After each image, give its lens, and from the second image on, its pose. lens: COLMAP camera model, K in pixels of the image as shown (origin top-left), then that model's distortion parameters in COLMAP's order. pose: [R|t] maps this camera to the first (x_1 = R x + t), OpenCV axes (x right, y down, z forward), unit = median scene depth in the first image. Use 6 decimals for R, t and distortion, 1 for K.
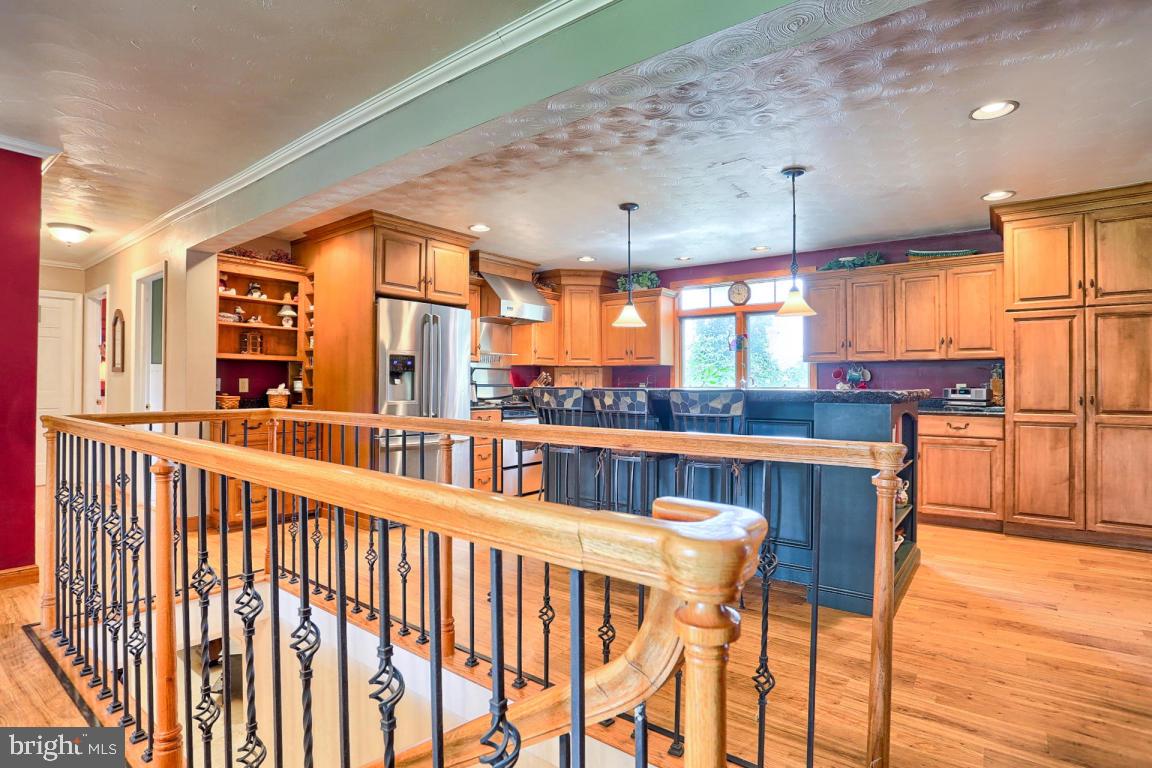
lens RADIAL K [[578.2, 0, 554.3], [0, 578.2, 377.7], [0, 0, 1]] dist [-0.073488, 0.035141]
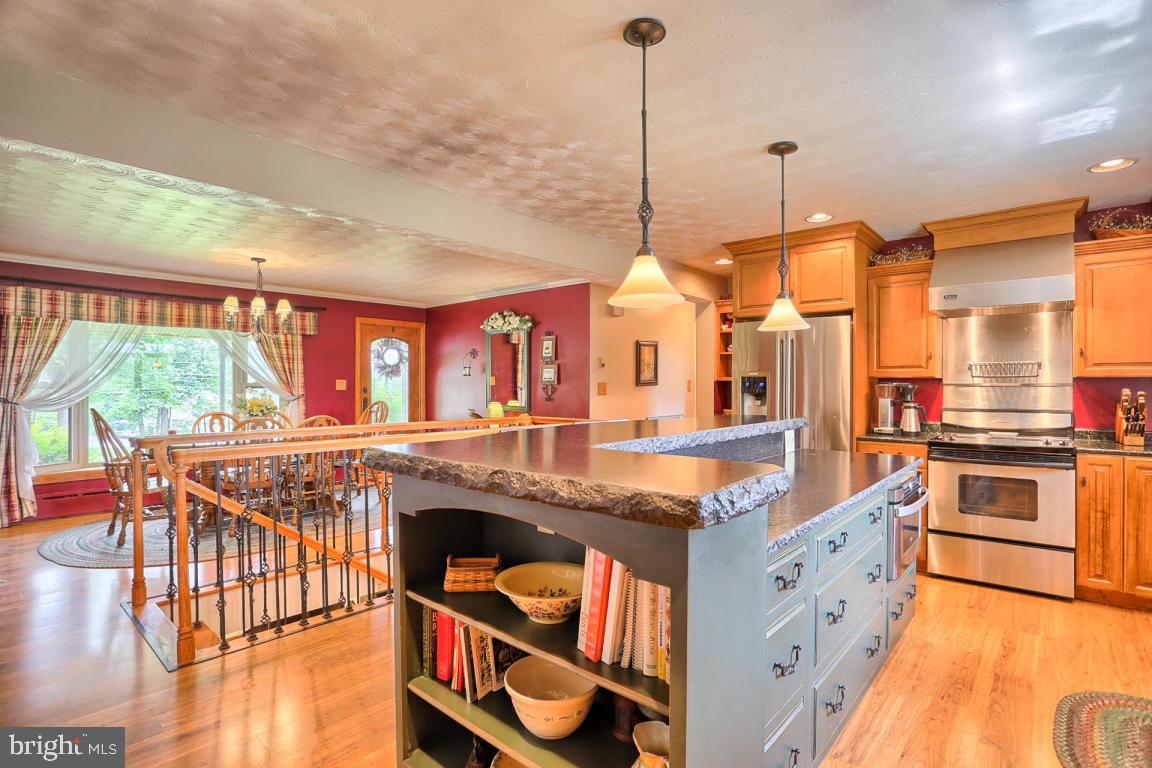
lens RADIAL K [[573.4, 0, 572.7], [0, 573.4, 369.8], [0, 0, 1]] dist [-0.044706, 0.000670]
pose [[-0.056380, -0.033500, -0.997847, 0.688468], [0.007559, 0.999394, -0.033980, -0.019906], [0.998381, -0.009458, -0.056092, 0.693651]]
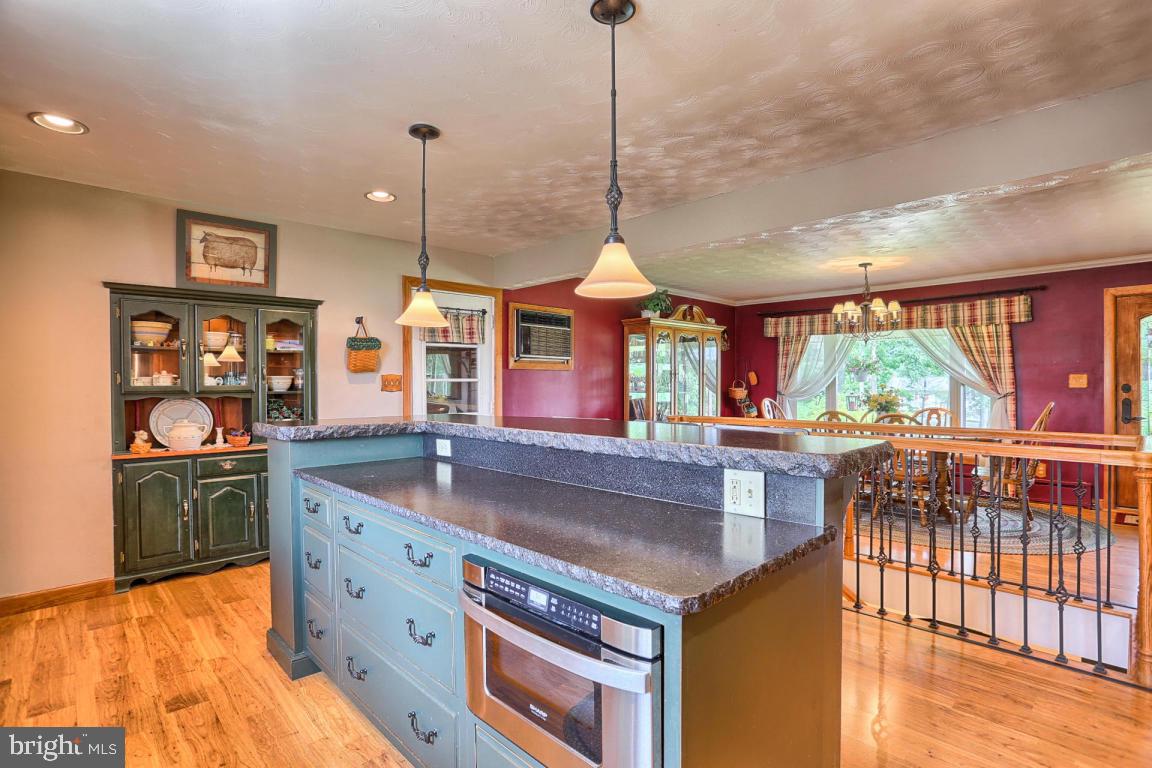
lens RADIAL K [[562.2, 0, 580.7], [0, 562.2, 386.5], [0, 0, 1]] dist [-0.071097, 0.030696]
pose [[-0.993638, -0.000023, 0.112625, 0.106410], [-0.000272, 0.999998, -0.002202, -0.018885], [-0.112625, -0.002218, -0.993635, 1.240531]]
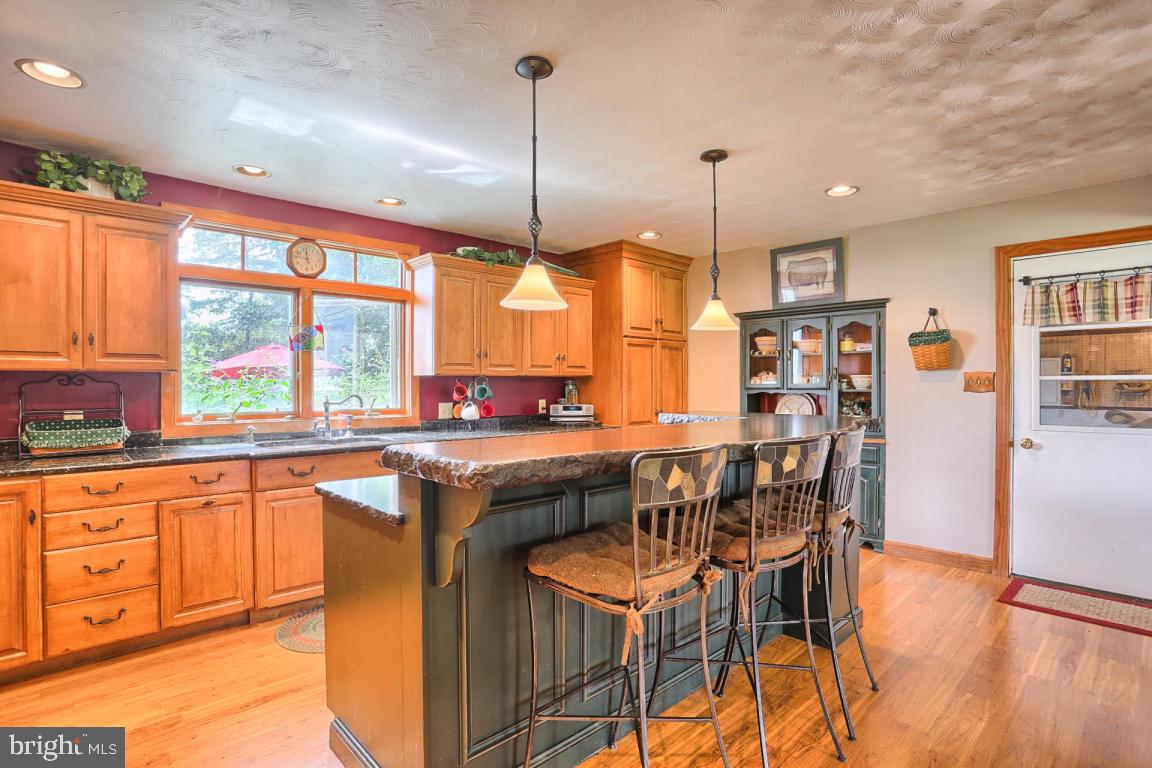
lens RADIAL K [[576.6, 0, 580.0], [0, 576.6, 389.7], [0, 0, 1]] dist [-0.076504, 0.020317]
pose [[0.125479, -0.011699, 0.992027, -0.304409], [-0.010165, 0.999863, 0.013078, -0.021275], [-0.992044, -0.011725, 0.125343, 0.793528]]
